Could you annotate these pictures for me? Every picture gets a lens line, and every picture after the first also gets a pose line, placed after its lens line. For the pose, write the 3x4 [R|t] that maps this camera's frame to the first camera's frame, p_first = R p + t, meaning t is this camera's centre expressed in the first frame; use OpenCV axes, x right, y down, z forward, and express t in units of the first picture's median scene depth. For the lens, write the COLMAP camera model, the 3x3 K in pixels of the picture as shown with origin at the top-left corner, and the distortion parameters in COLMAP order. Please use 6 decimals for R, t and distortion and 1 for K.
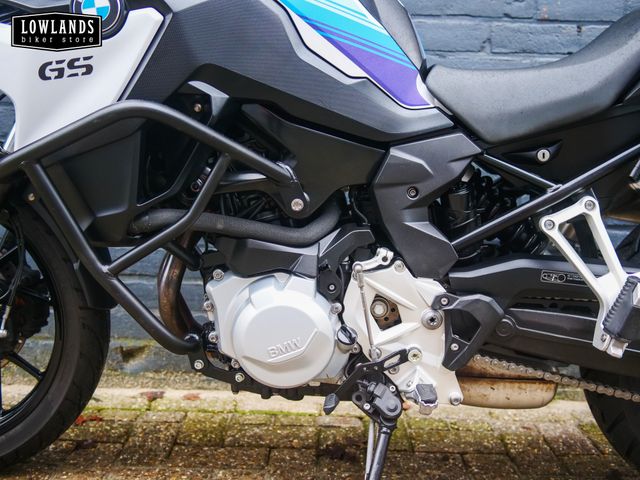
lens RADIAL K [[737.1, 0, 318.1], [0, 737.1, 239.5], [0, 0, 1]] dist [0.005737, 0.000000]
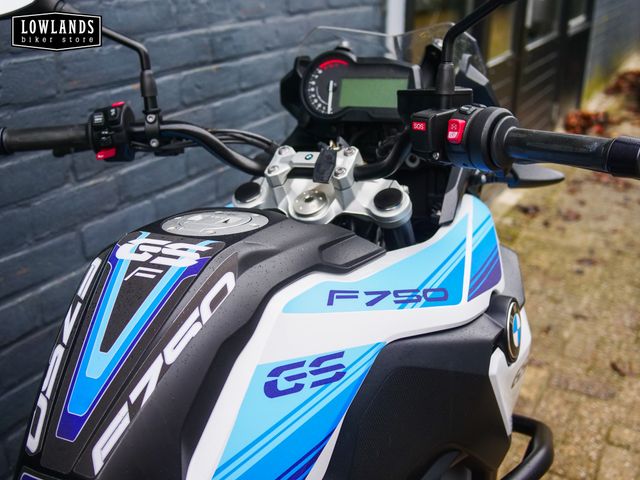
lens RADIAL K [[737.1, 0, 323.2], [0, 737.1, 238.5], [0, 0, 1]] dist [0.005737, 0.000000]
pose [[0.484486, -0.352430, 0.800666, -0.412514], [0.124586, 0.933726, 0.335611, -0.626278], [-0.865882, -0.062847, 0.496284, 0.577070]]
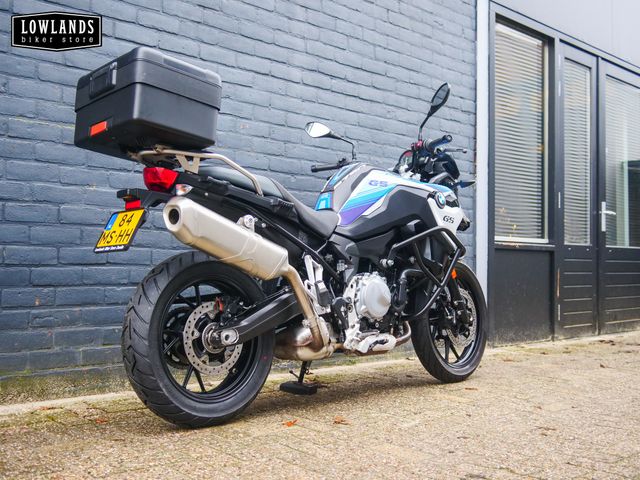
lens RADIAL K [[737.1, 0, 321.5], [0, 737.1, 242.2], [0, 0, 1]] dist [0.005737, 0.000000]
pose [[0.727575, -0.002108, 0.686025, -1.975446], [0.101658, 0.989287, -0.104775, 0.125034], [-0.678454, 0.145972, 0.719995, -0.880035]]
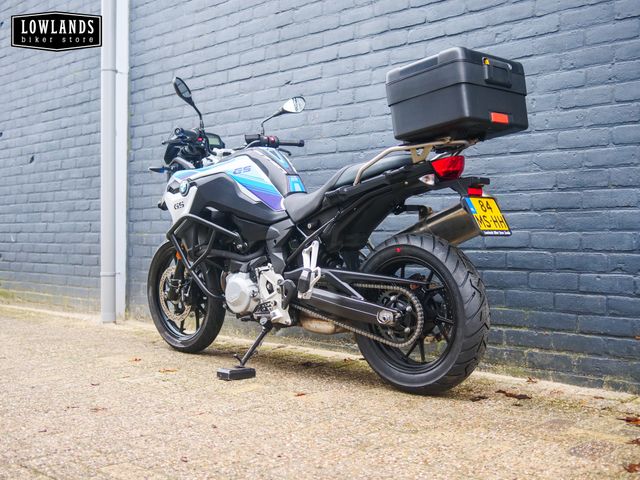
lens RADIAL K [[737.1, 0, 314.2], [0, 737.1, 239.7], [0, 0, 1]] dist [0.005737, 0.000000]
pose [[0.730354, -0.031054, -0.682362, 2.063672], [-0.074273, 0.989432, -0.124526, 0.252197], [0.679018, 0.141630, 0.720330, -0.836994]]
